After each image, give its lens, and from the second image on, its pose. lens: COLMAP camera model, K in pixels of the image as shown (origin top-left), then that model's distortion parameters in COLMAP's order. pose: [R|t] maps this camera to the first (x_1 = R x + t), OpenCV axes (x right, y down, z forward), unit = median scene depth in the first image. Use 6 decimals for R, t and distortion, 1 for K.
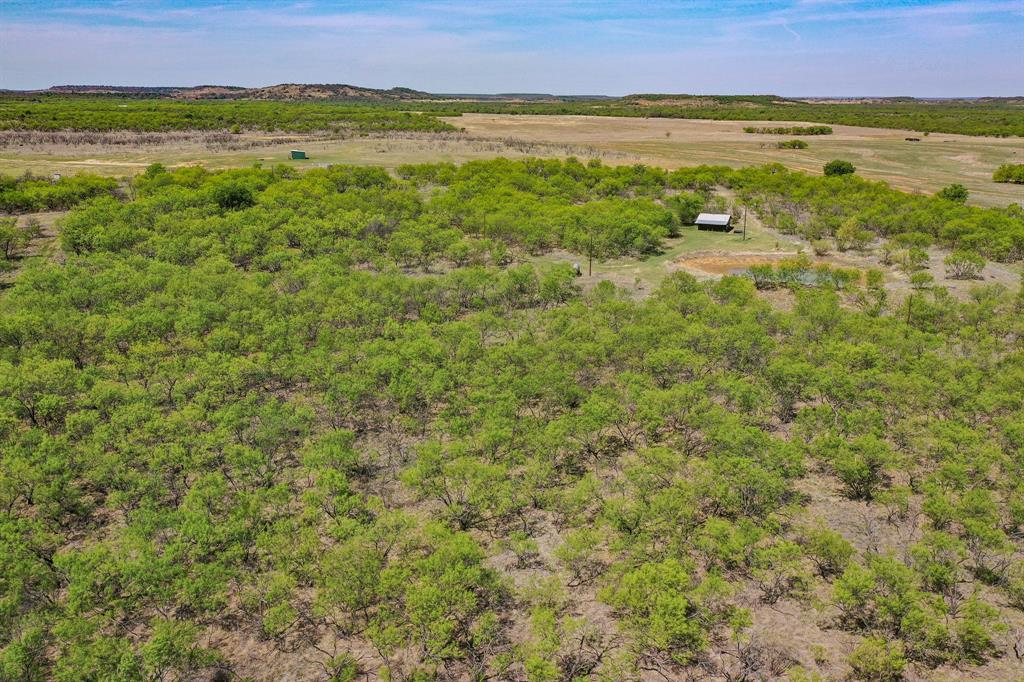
lens RADIAL K [[820.2, 0, 512.0], [0, 820.2, 341.0], [0, 0, 1]] dist [0.003046, -0.000735]
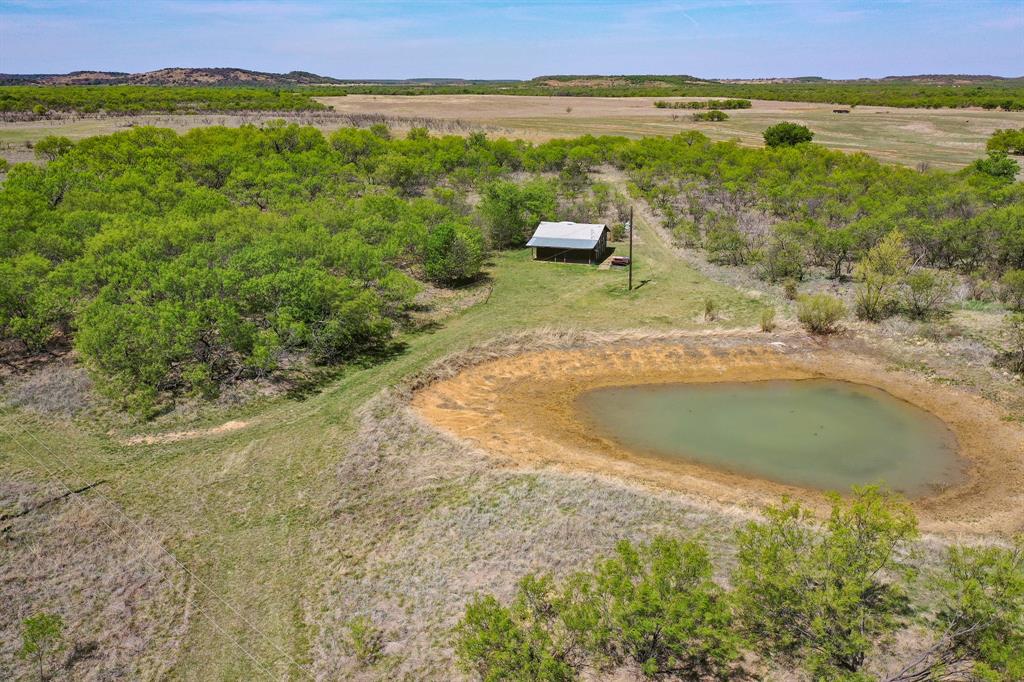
lens RADIAL K [[820.2, 0, 512.0], [0, 820.2, 341.0], [0, 0, 1]] dist [0.003046, -0.000735]
pose [[0.995231, -0.038915, 0.089452, 0.057368], [0.037556, 0.999153, 0.016829, -0.032921], [-0.090032, -0.013389, 0.995849, 0.183301]]
